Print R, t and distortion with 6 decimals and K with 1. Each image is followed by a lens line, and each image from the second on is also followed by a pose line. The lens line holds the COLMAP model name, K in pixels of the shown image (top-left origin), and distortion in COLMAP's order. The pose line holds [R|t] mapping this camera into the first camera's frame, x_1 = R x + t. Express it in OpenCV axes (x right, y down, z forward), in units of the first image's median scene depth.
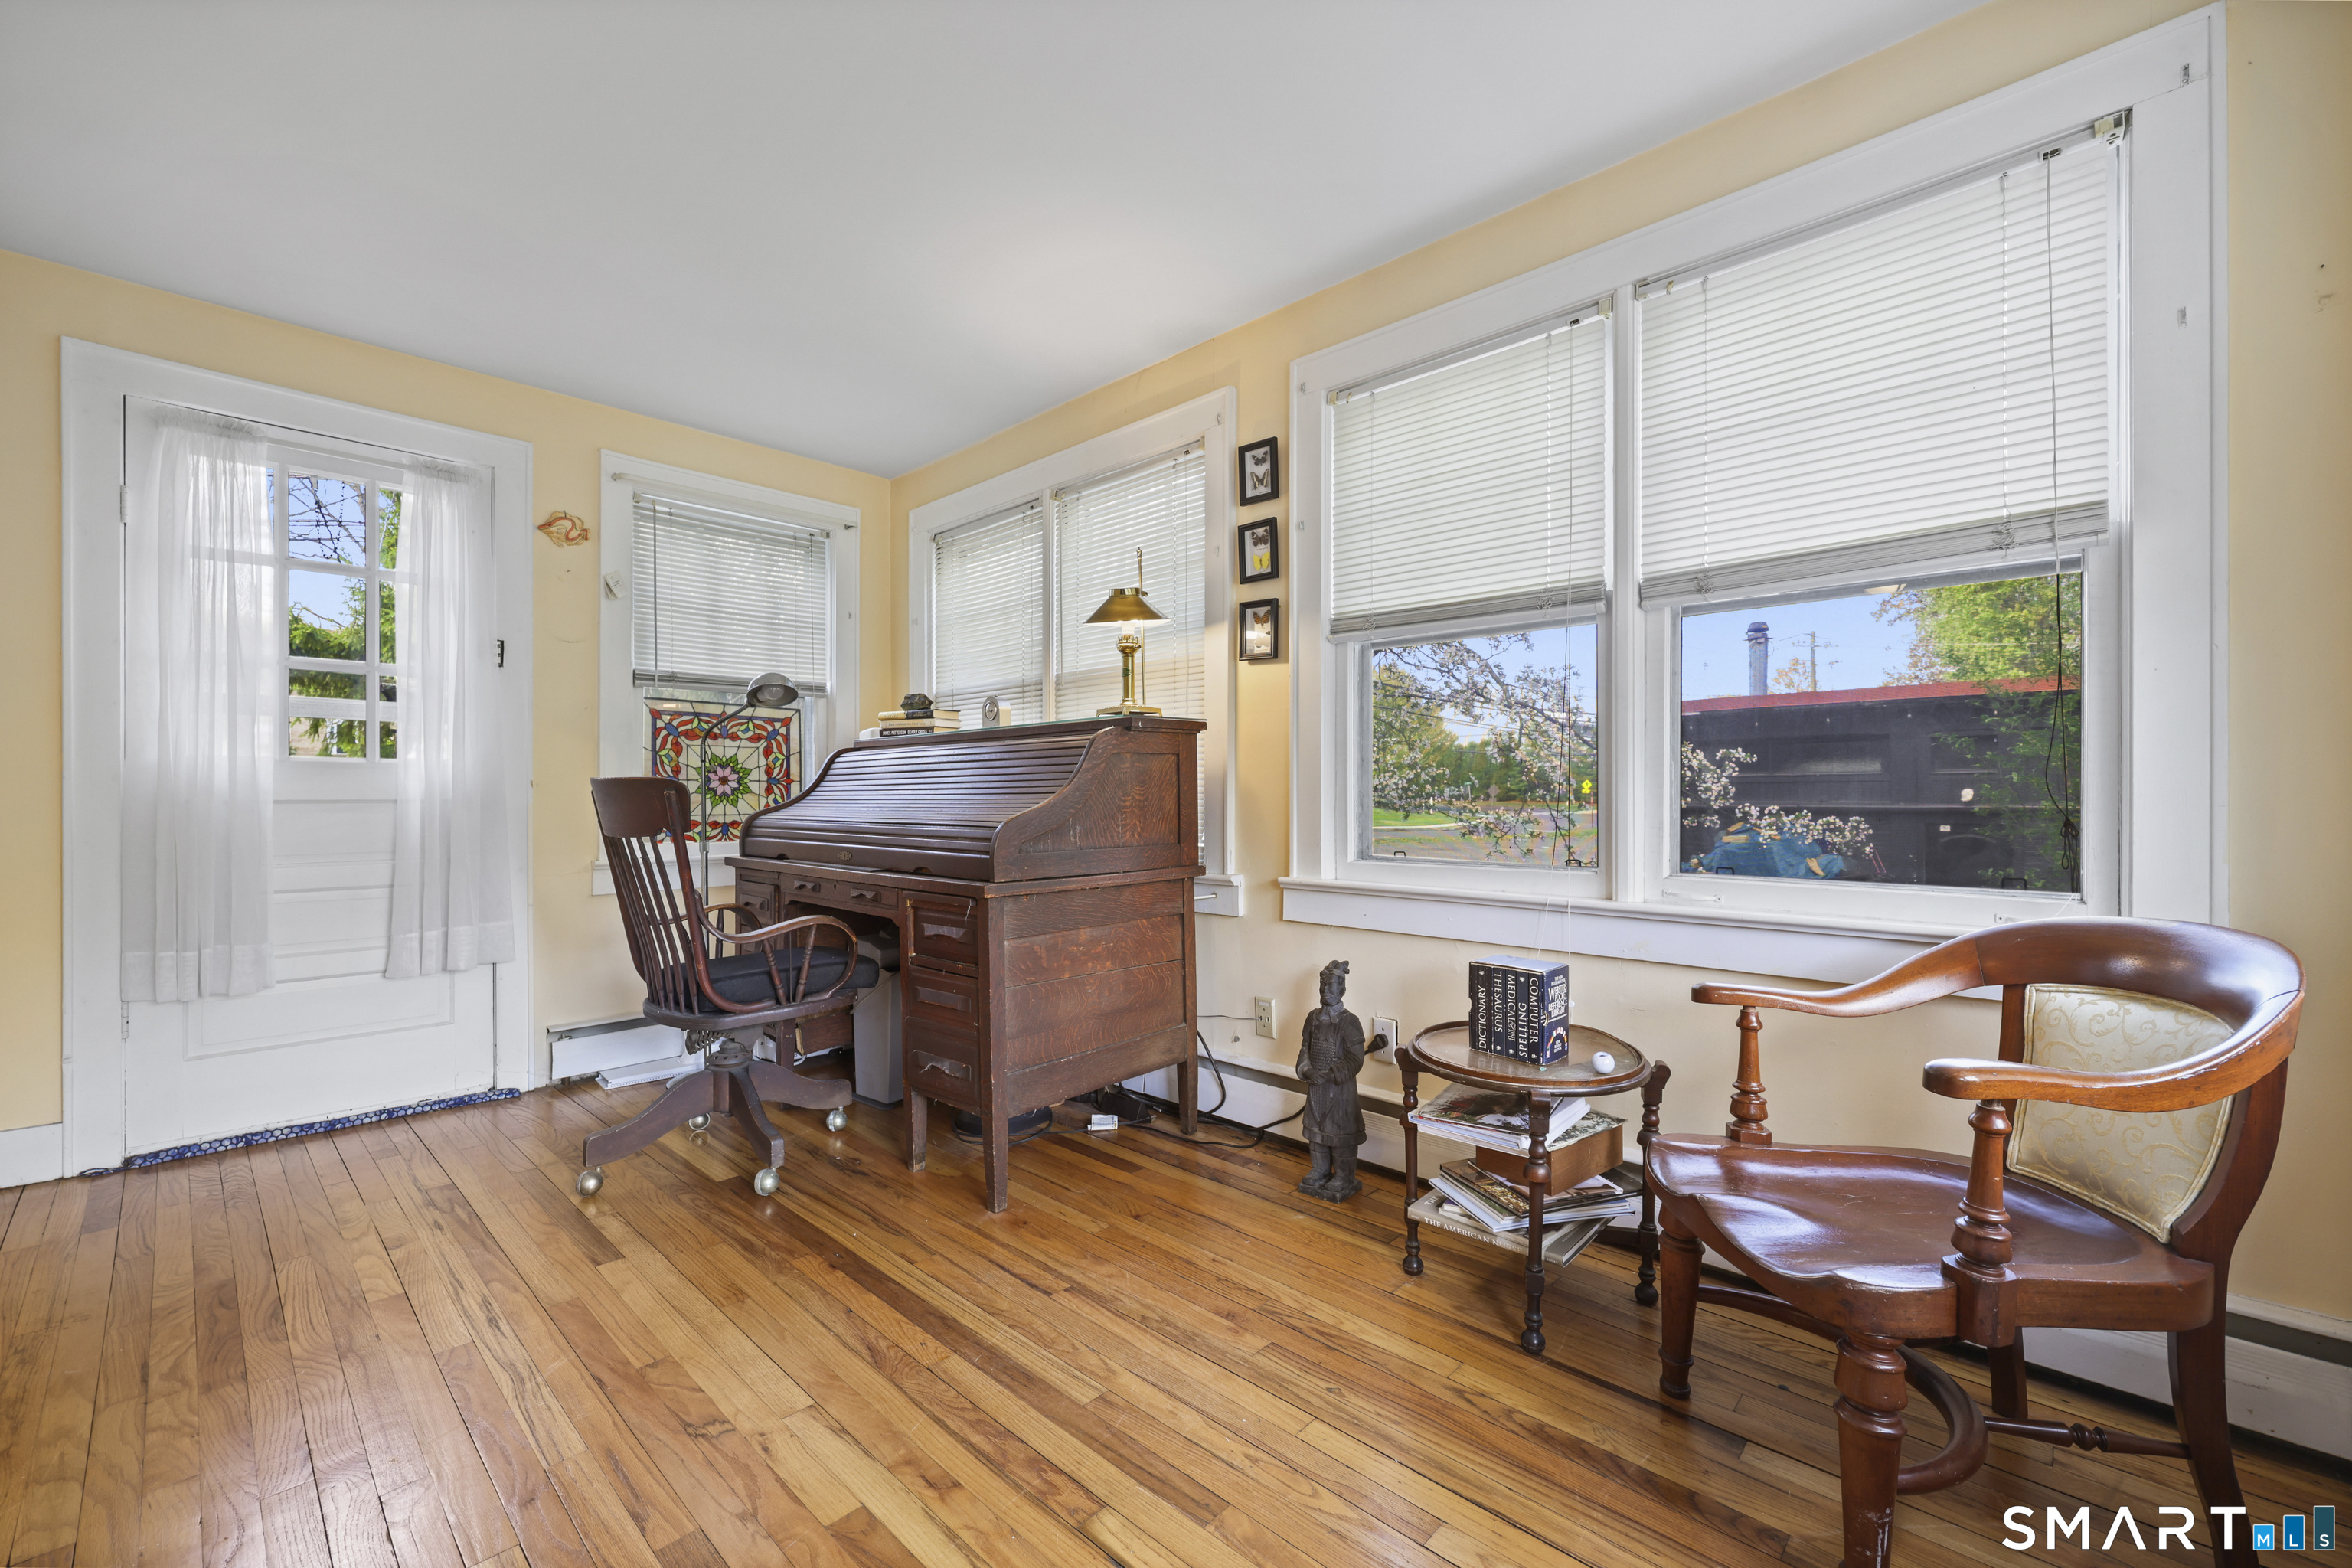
lens RADIAL K [[952.4, 0, 1176.0], [0, 952.4, 784.0], [0, 0, 1]] dist [0.000259, -0.000030]
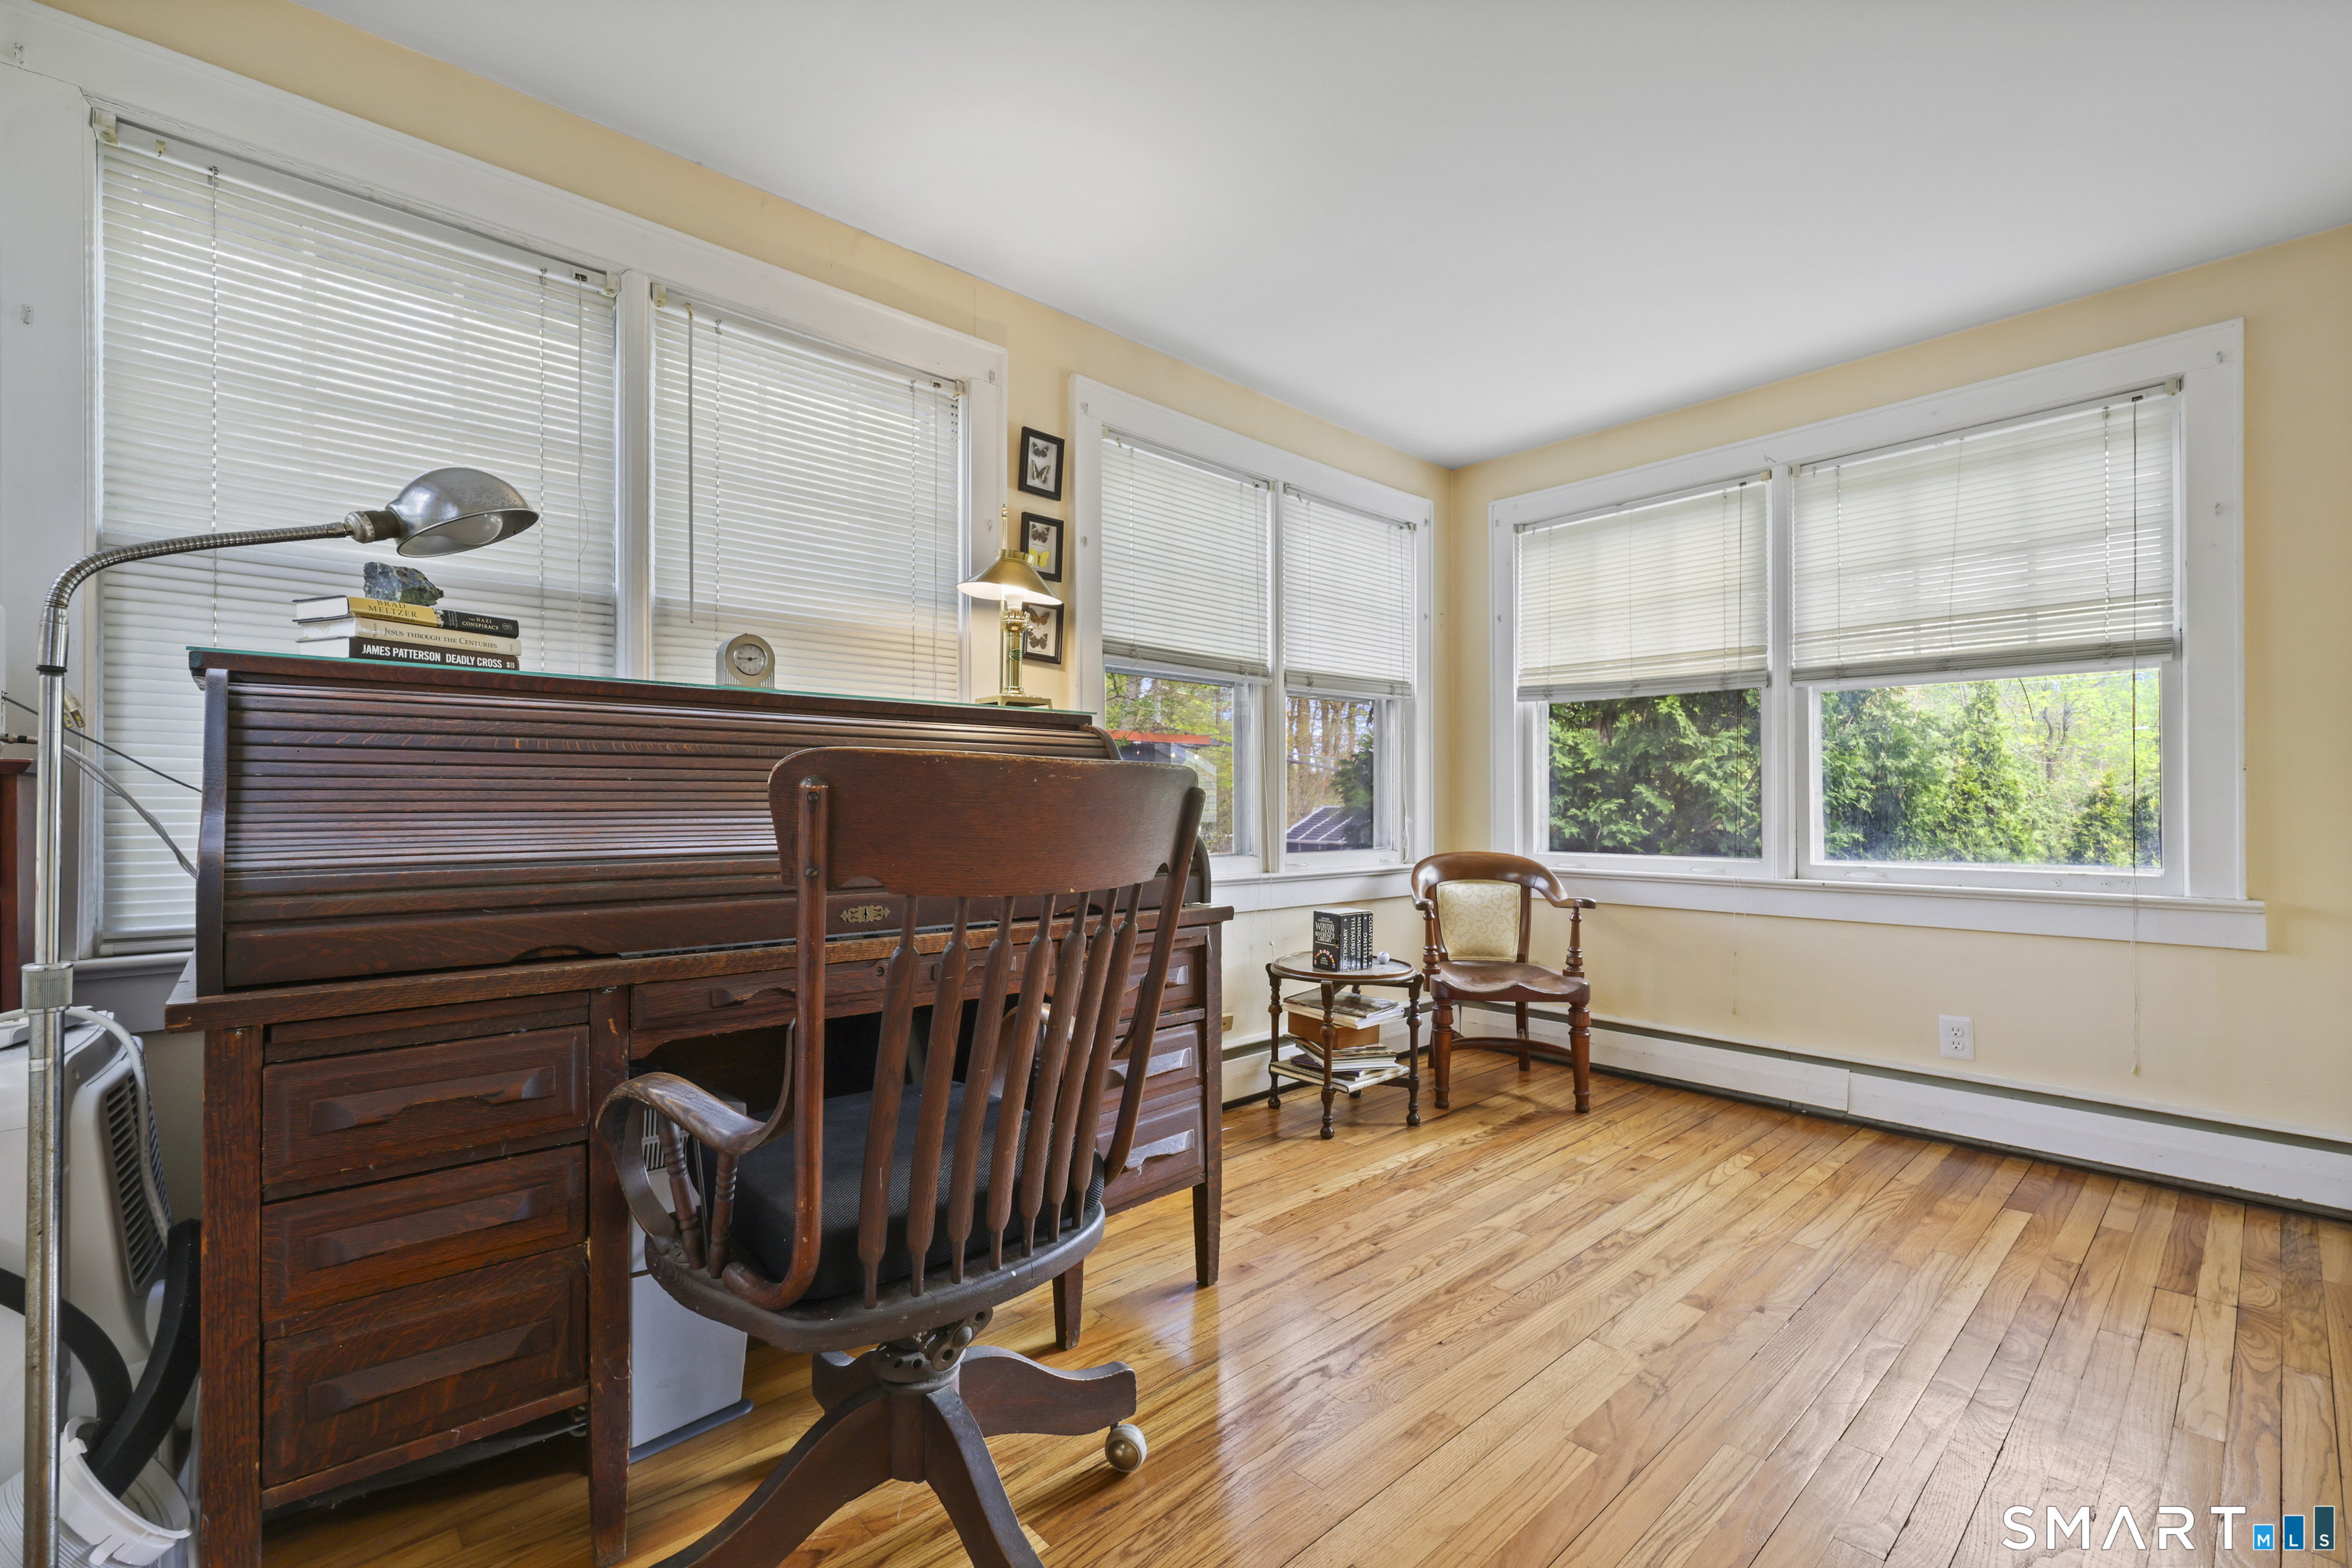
lens RADIAL K [[1004.8, 0, 1199.3], [0, 1004.8, 793.9], [0, 0, 1]] dist [0.001645, -0.000125]
pose [[0.064287, 0.011320, 0.997867, -0.949007], [-0.011844, 0.999874, -0.010580, 0.010148], [-0.997861, -0.011139, 0.064413, 0.817817]]
